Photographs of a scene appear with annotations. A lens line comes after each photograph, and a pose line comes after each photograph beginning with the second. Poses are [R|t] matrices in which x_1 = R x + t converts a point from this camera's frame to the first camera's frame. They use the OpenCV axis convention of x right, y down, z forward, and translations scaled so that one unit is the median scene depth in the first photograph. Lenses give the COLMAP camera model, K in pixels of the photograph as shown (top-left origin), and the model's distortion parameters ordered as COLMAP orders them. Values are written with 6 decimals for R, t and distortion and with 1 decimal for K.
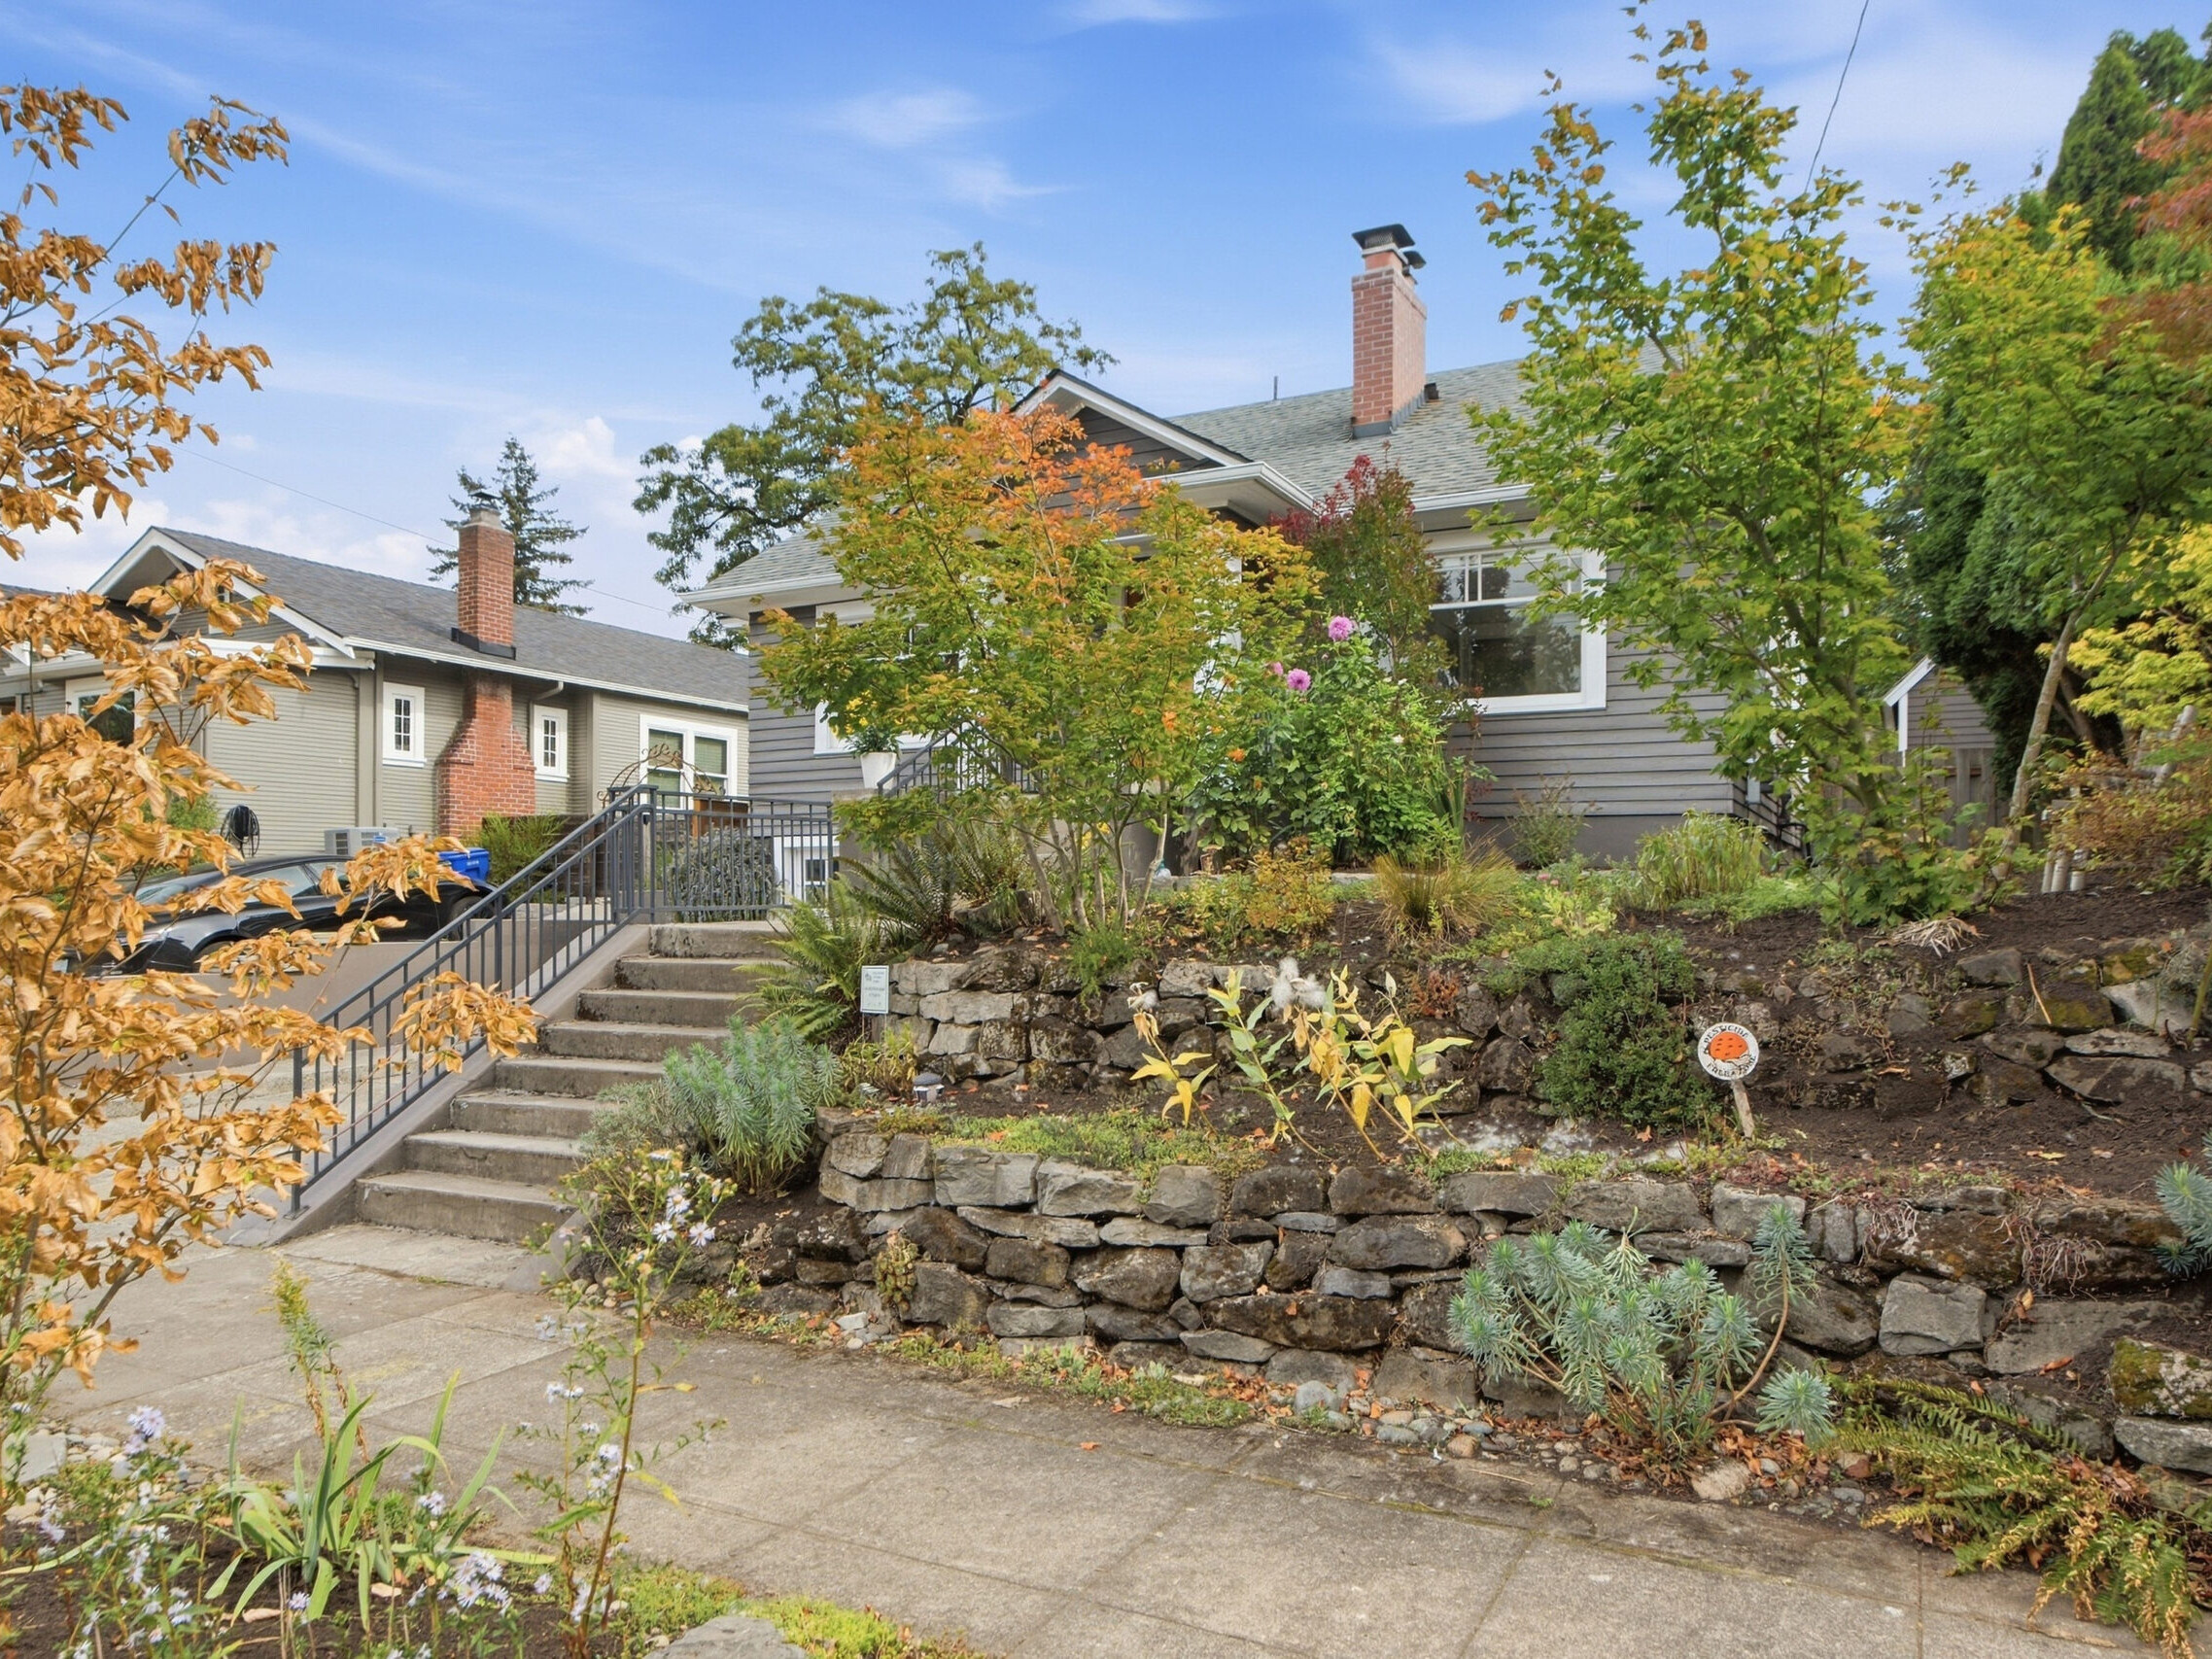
lens RADIAL K [[1557.3, 0, 1106.0], [0, 1557.3, 829.5], [0, 0, 1]] dist [-0.005178, -0.000960]
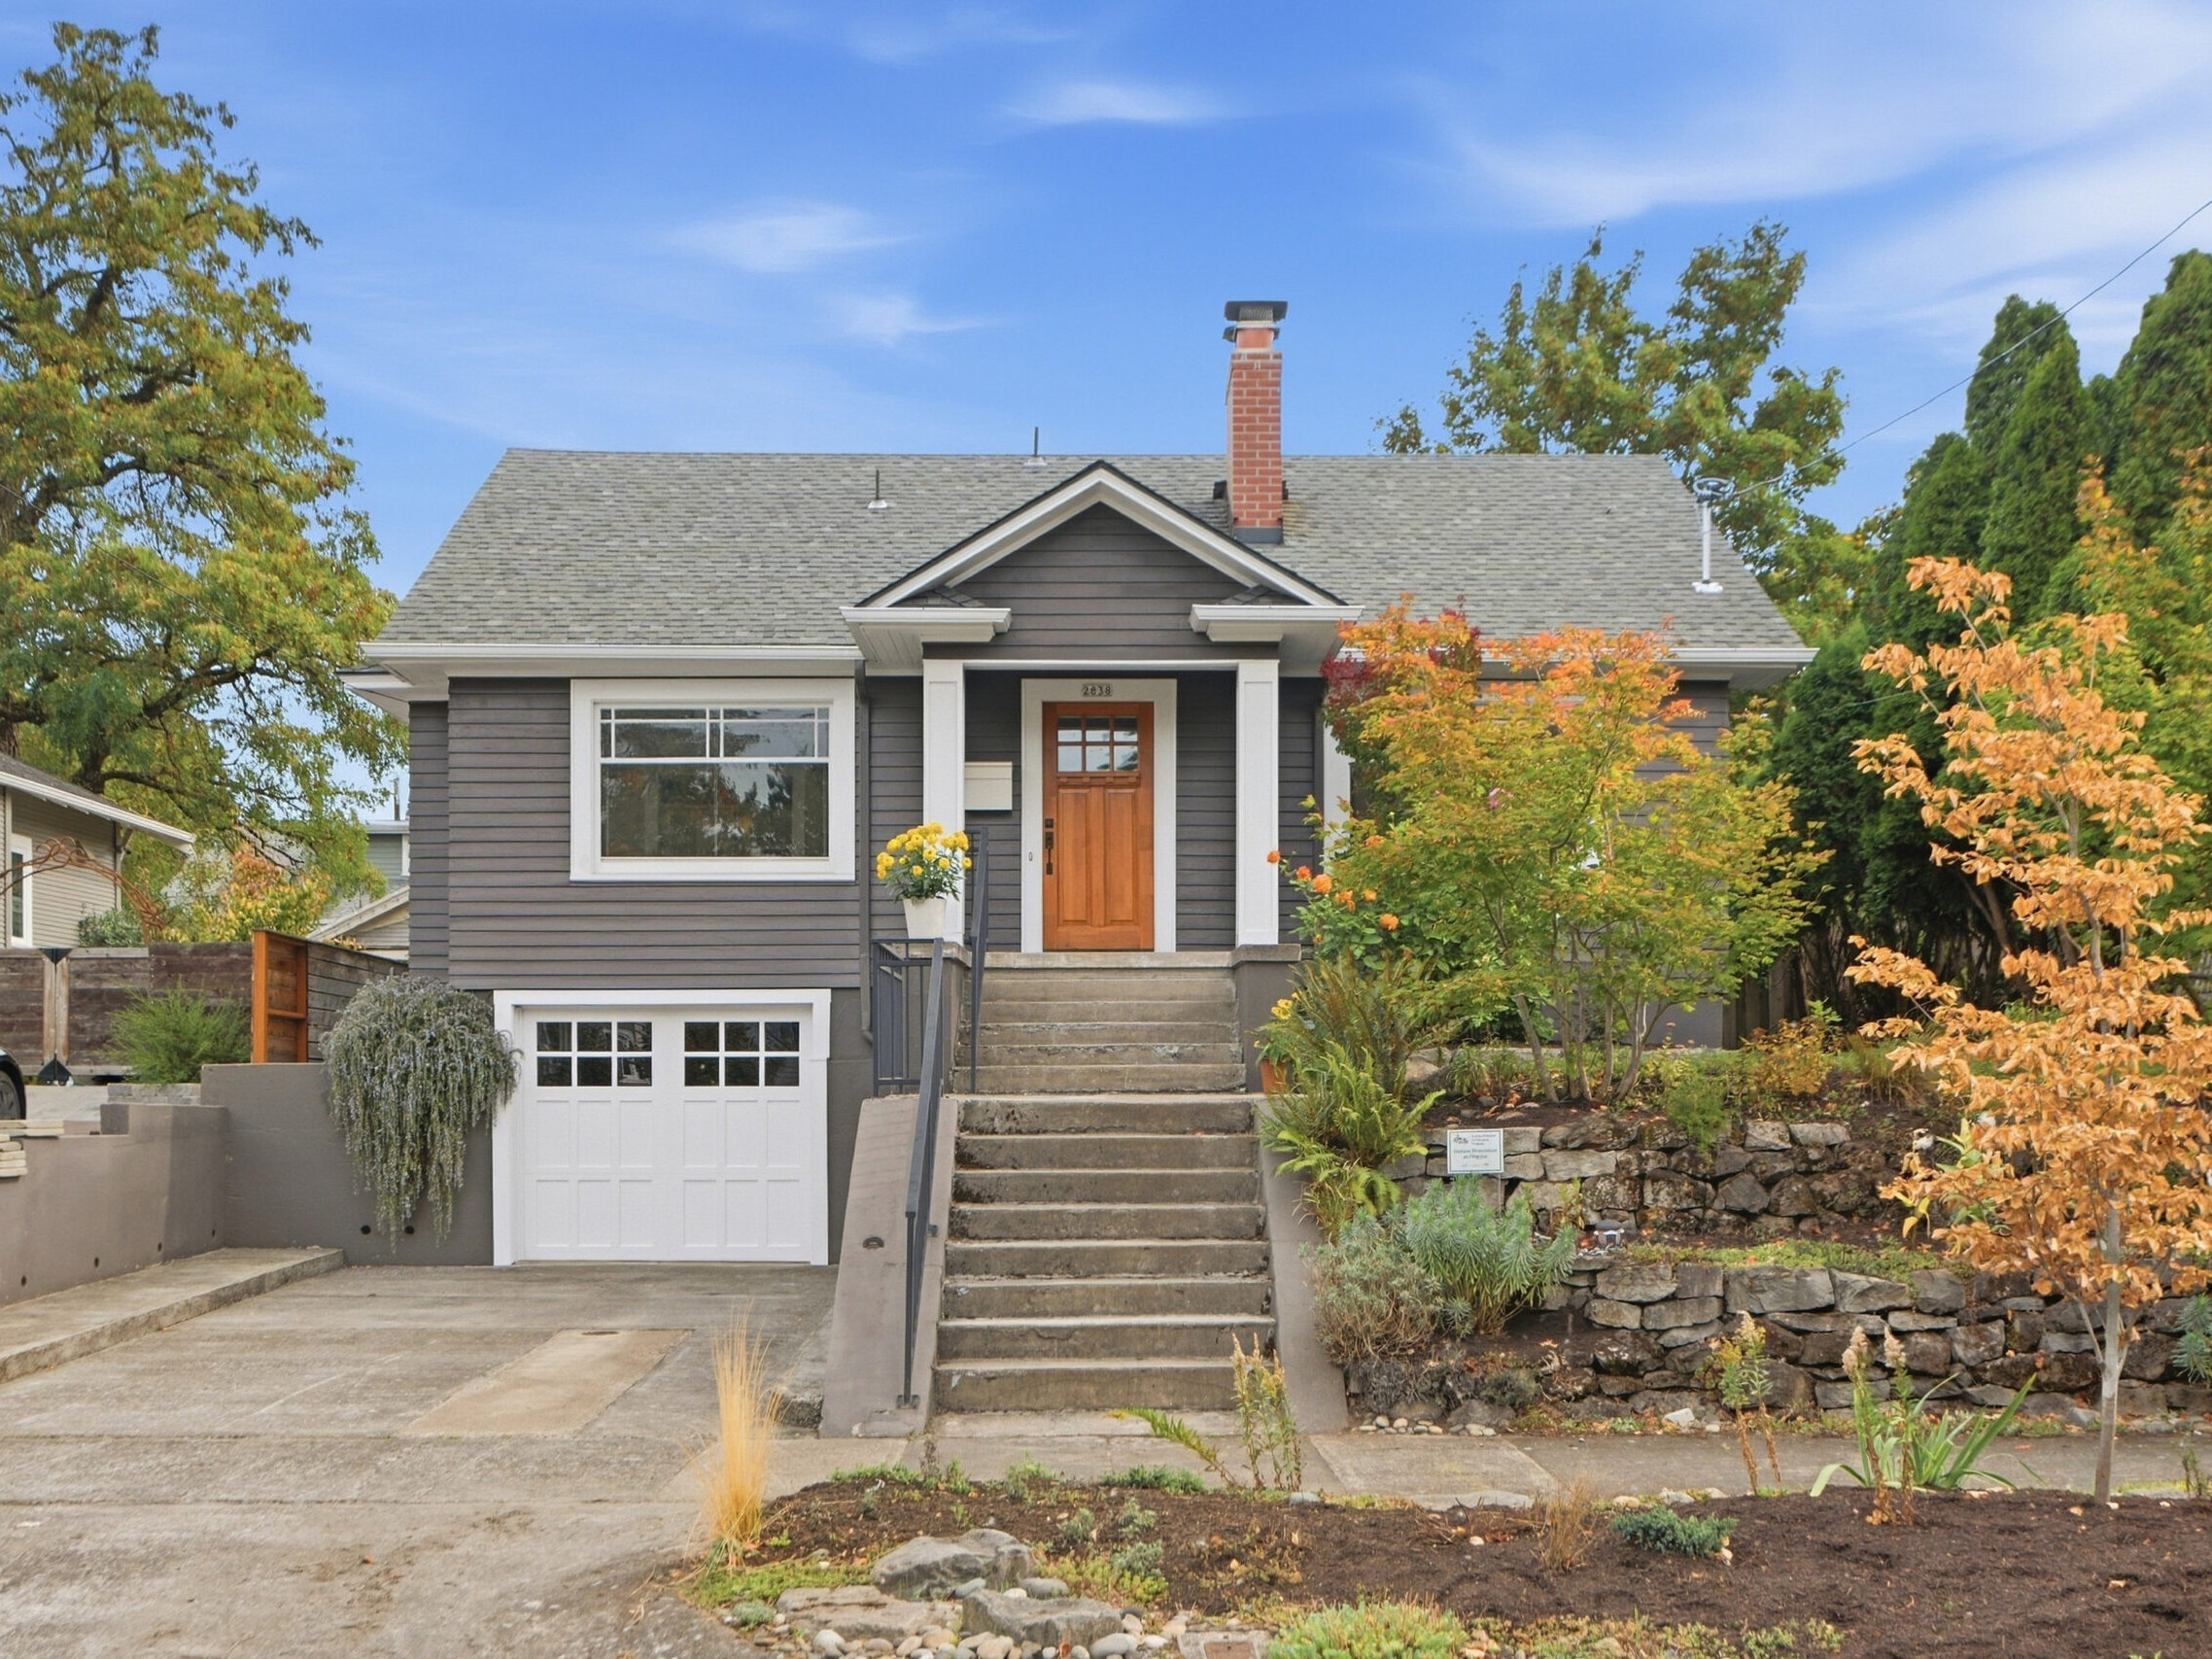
lens RADIAL K [[2515.9, 0, 1112.7], [0, 2515.9, 931.3], [0, 0, 1]] dist [0.051077, -0.141547]
pose [[0.874381, 0.026270, 0.484528, -1.505866], [-0.018990, 0.999621, -0.019929, -0.012771], [-0.484868, 0.008224, 0.874549, -0.501197]]
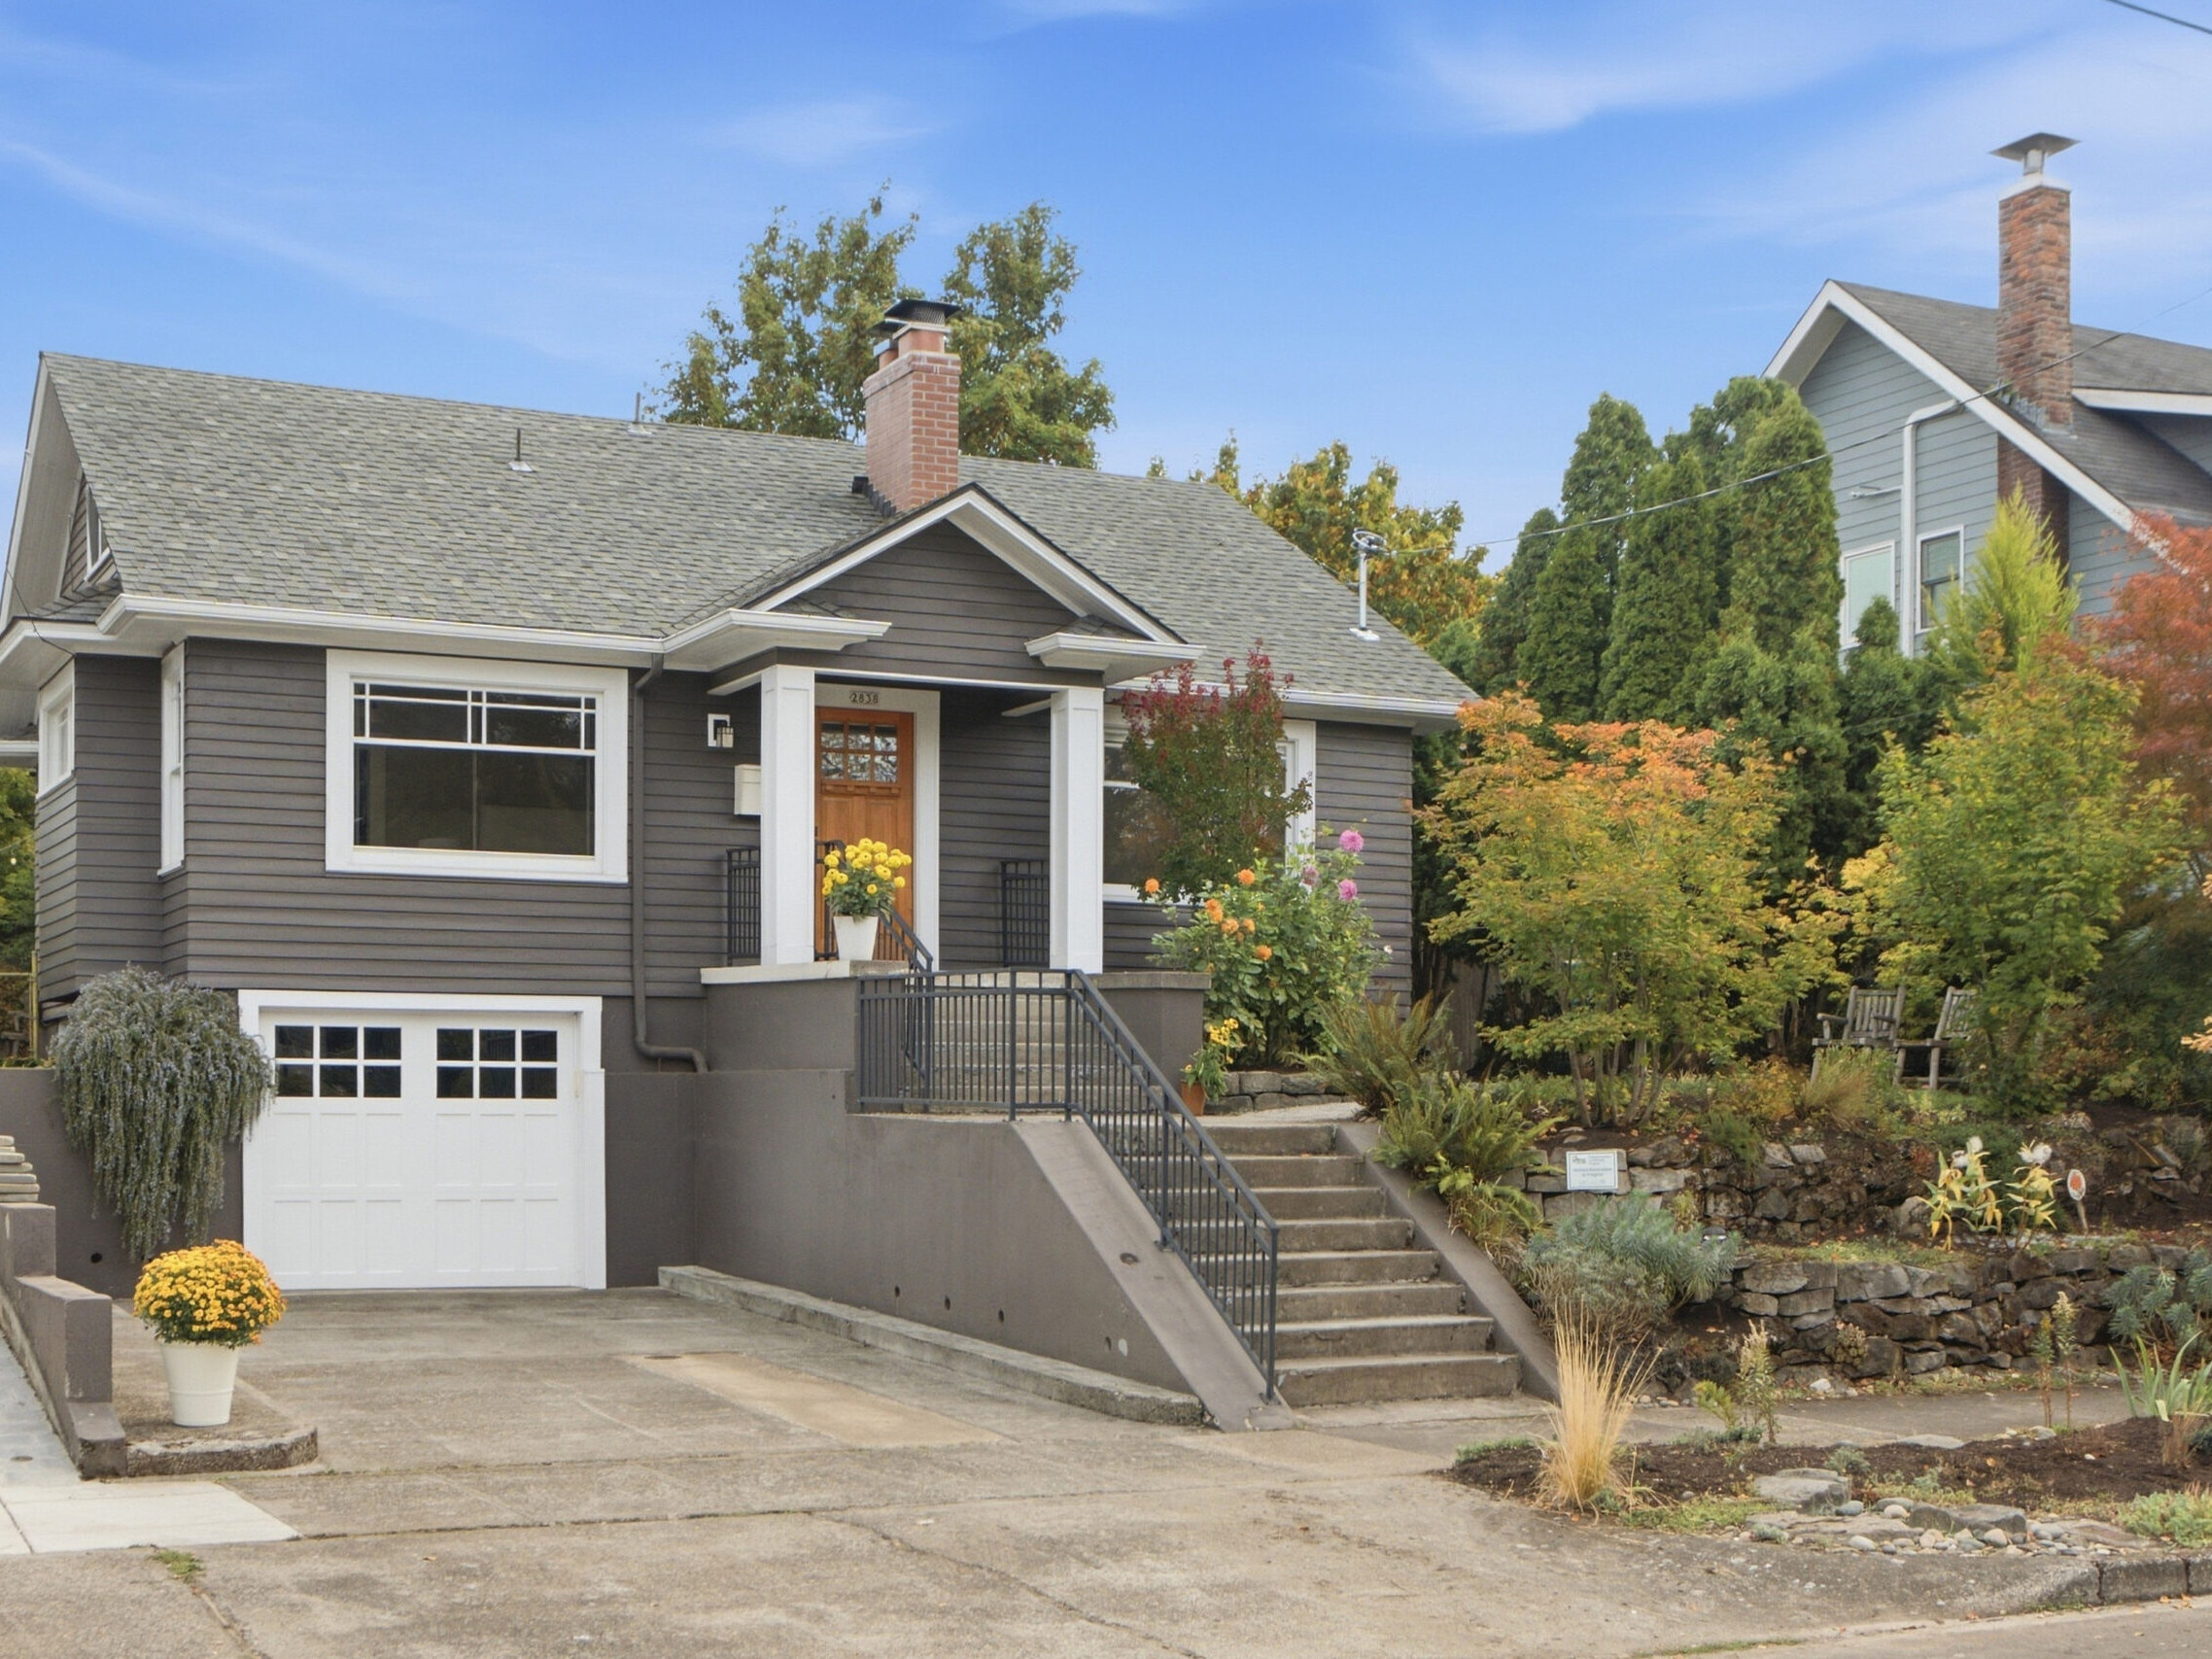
lens RADIAL K [[3006.7, 0, 1106.0], [0, 3006.7, 829.5], [0, 0, 1]] dist [-0.047380, 0.010562]
pose [[0.571045, 0.071938, 0.817761, -2.920778], [-0.044858, 0.997399, -0.056416, -0.020689], [-0.819692, -0.004468, 0.572787, -0.073340]]
